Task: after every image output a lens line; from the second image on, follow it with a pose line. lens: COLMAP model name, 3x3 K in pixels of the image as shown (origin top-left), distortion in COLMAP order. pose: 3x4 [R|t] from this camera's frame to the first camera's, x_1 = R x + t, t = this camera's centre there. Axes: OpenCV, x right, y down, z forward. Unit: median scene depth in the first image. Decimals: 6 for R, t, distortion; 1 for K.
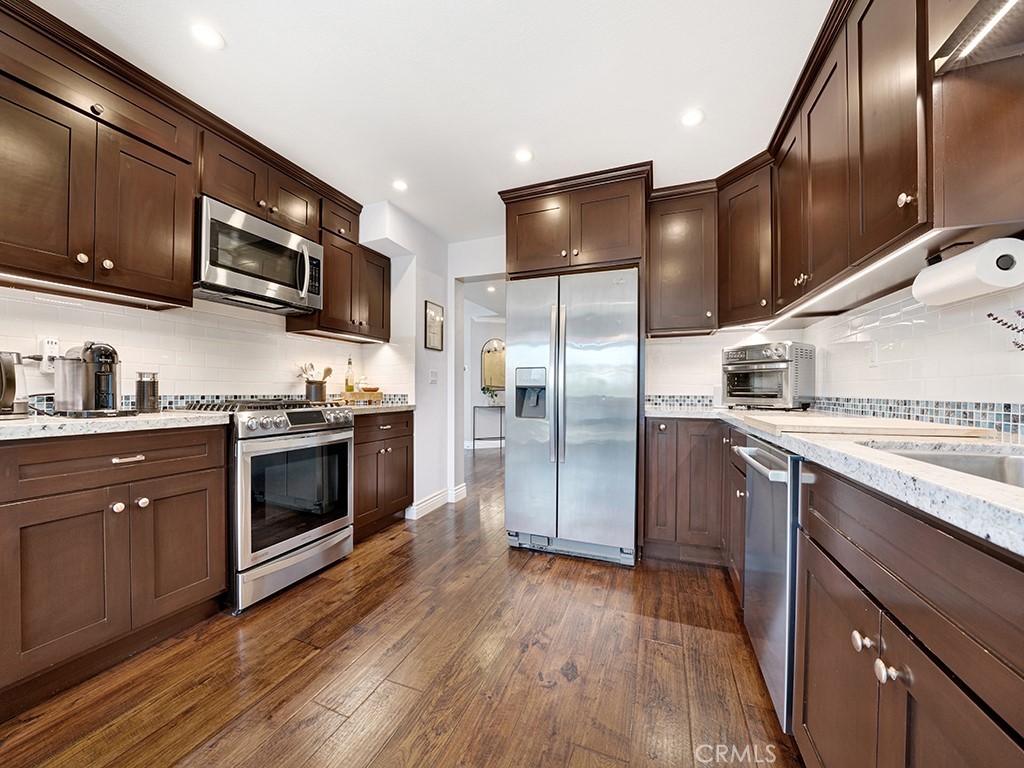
lens RADIAL K [[364.9, 0, 512.0], [0, 364.9, 385.1], [0, 0, 1]] dist [-0.025136, 0.003580]
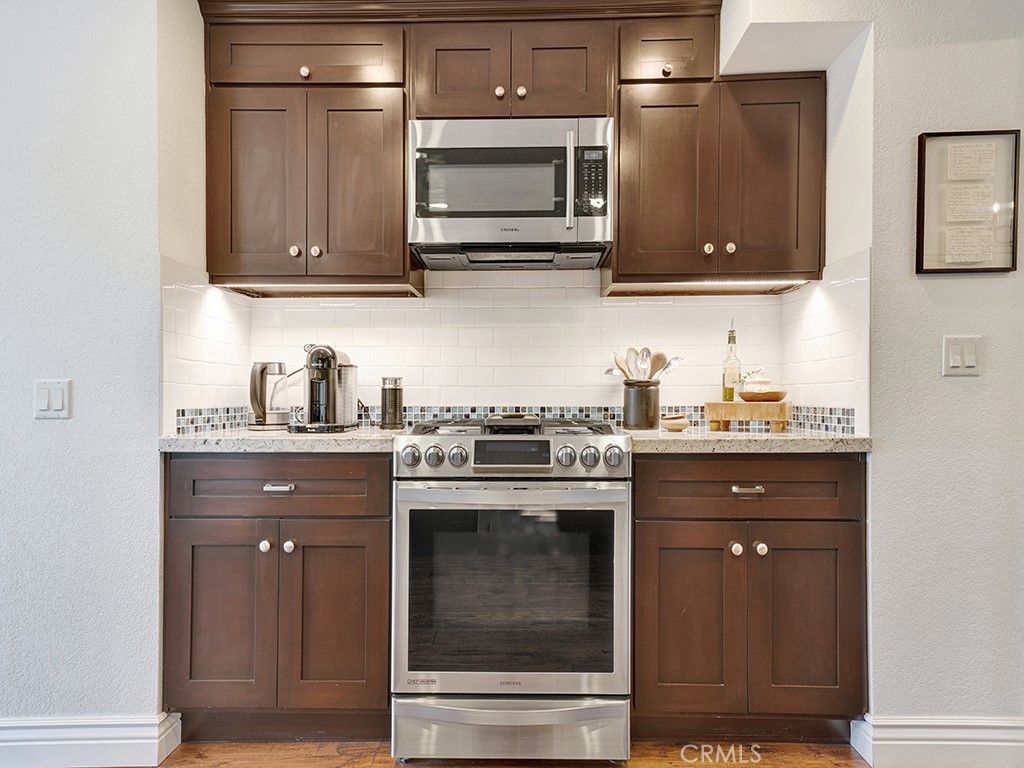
lens RADIAL K [[591.5, 0, 511.9], [0, 591.5, 378.6], [0, 0, 1]] dist [0.016091, -0.000430]
pose [[0.347629, -0.032554, -0.937067, 0.239862], [0.020023, 0.999427, -0.027293, 0.006855], [0.937418, -0.009275, 0.348081, 0.679177]]
